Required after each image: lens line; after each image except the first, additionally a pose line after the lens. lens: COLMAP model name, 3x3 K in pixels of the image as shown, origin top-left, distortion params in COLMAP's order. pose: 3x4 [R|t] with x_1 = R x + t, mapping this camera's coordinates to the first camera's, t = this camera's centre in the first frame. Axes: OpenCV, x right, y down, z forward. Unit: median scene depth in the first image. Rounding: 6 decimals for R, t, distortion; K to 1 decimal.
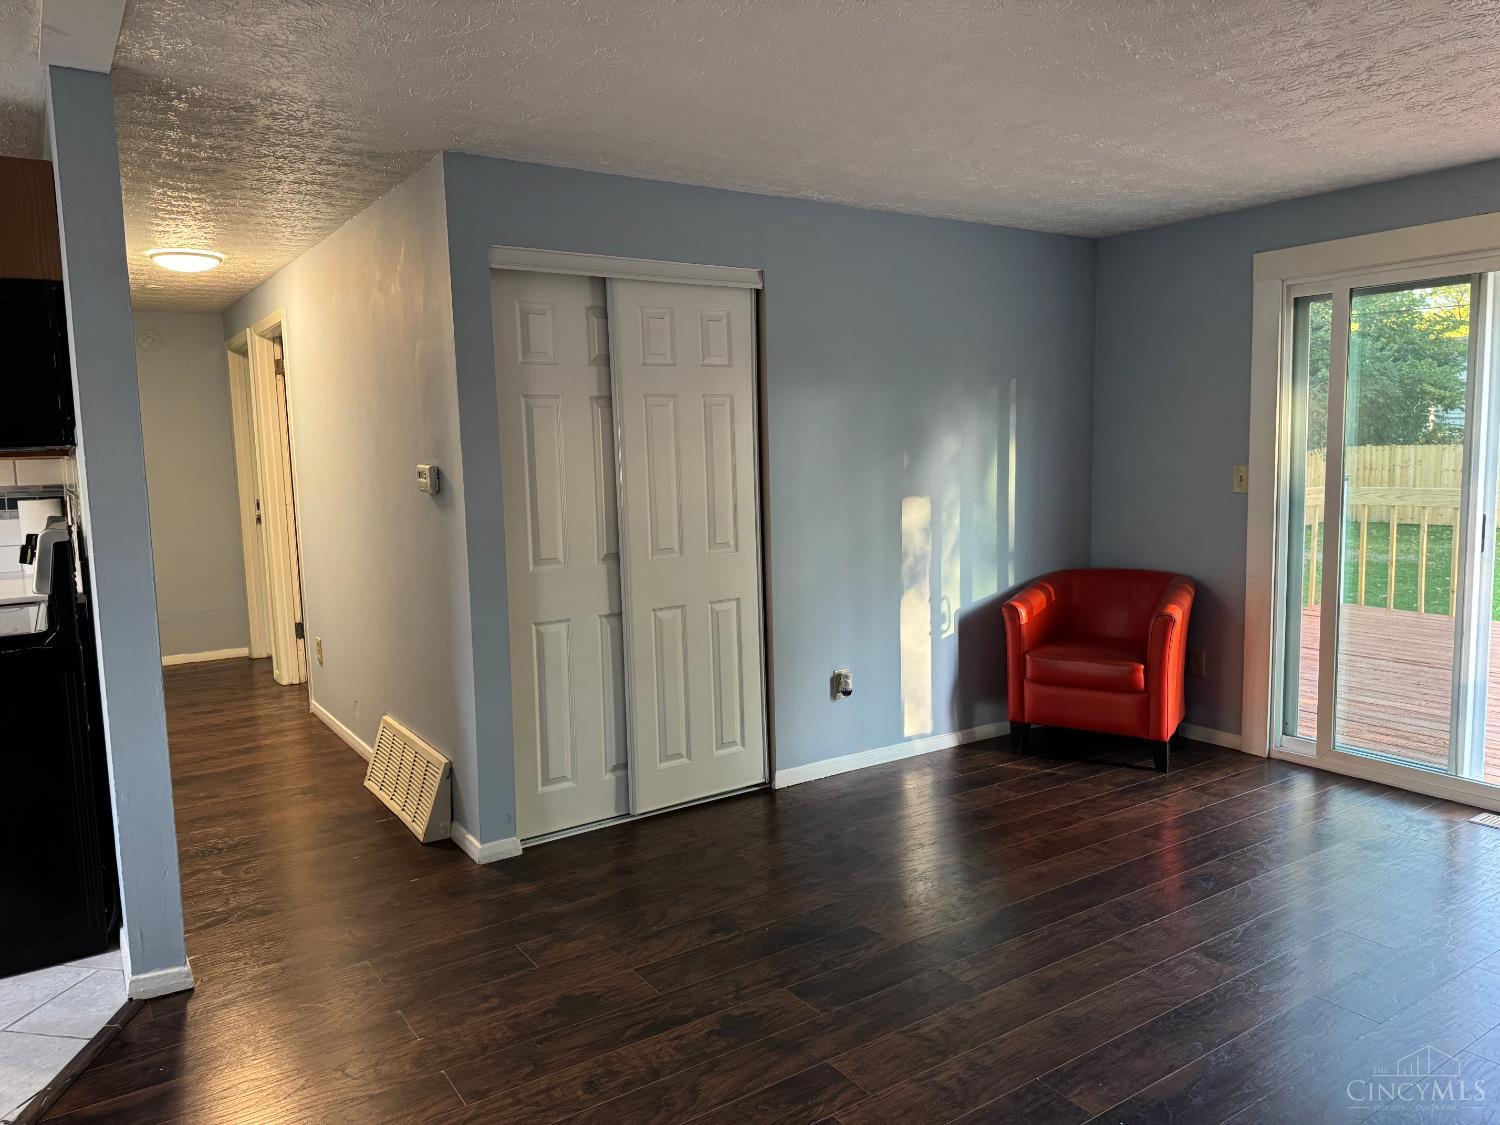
lens RADIAL K [[1055.7, 0, 751.8], [0, 1055.7, 566.3], [0, 0, 1]] dist [0.074272, -0.091085]
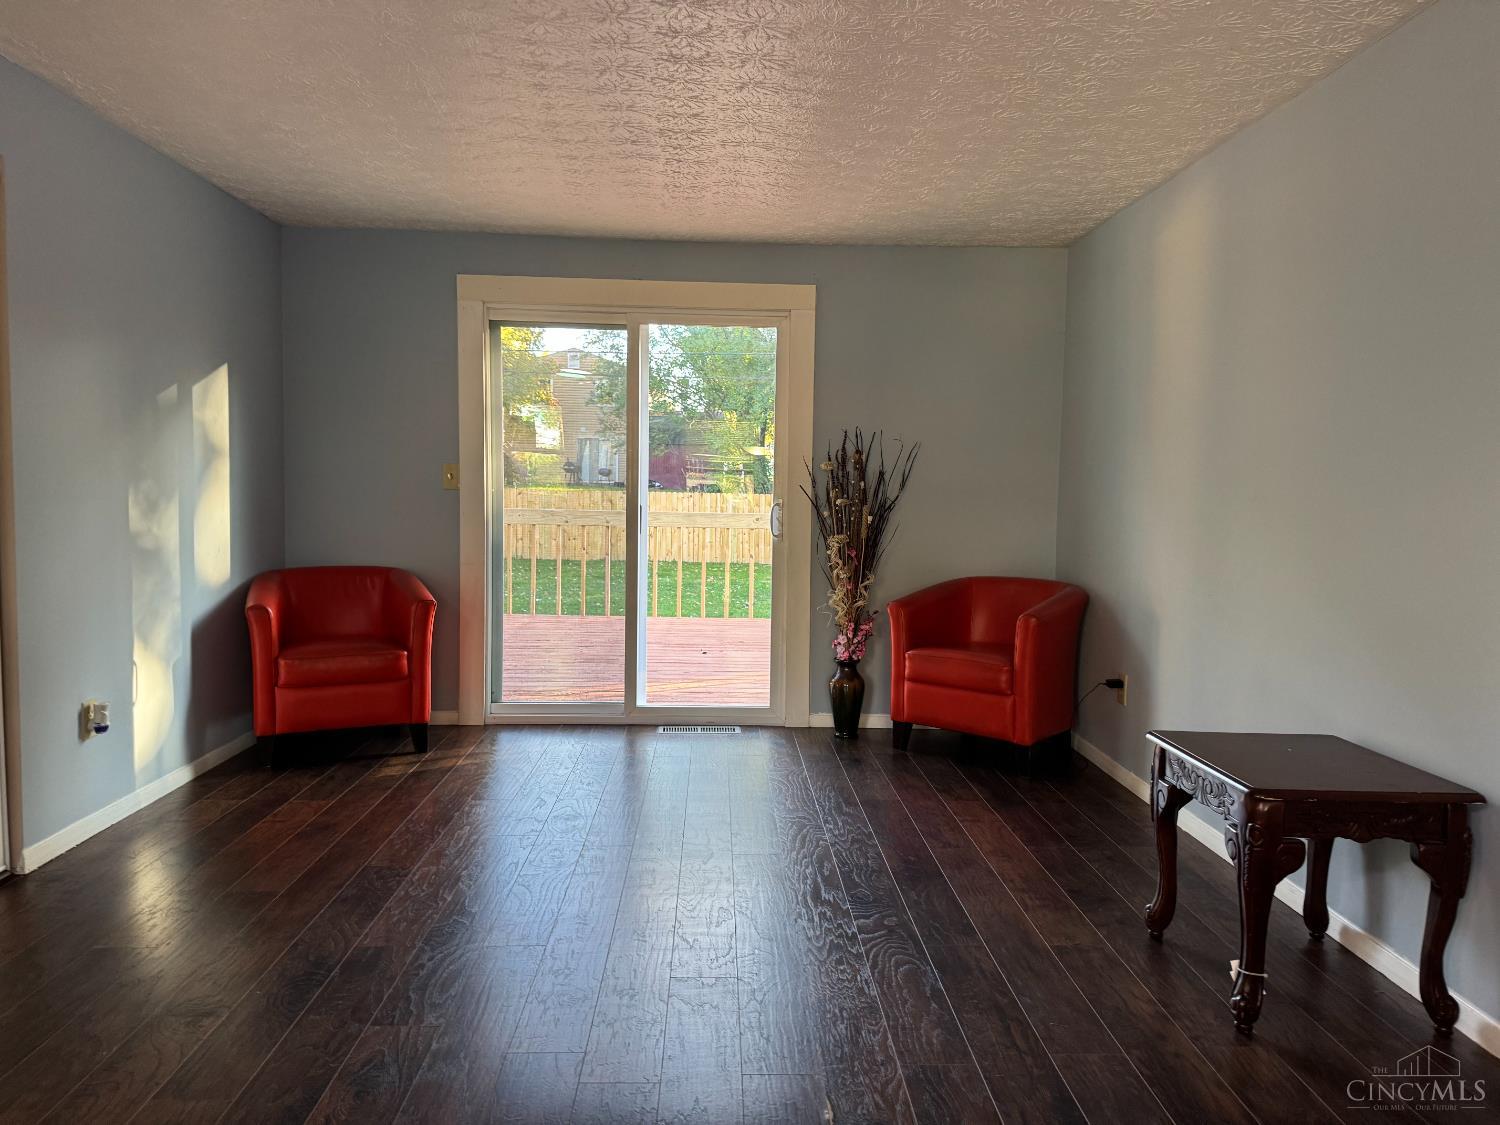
lens RADIAL K [[1055.7, 0, 744.8], [0, 1055.7, 559.6], [0, 0, 1]] dist [0.074272, -0.091085]
pose [[0.531655, -0.031621, 0.846371, -0.308426], [0.073230, 0.997277, -0.008742, 0.035709], [-0.843789, 0.066627, 0.532523, 0.166840]]
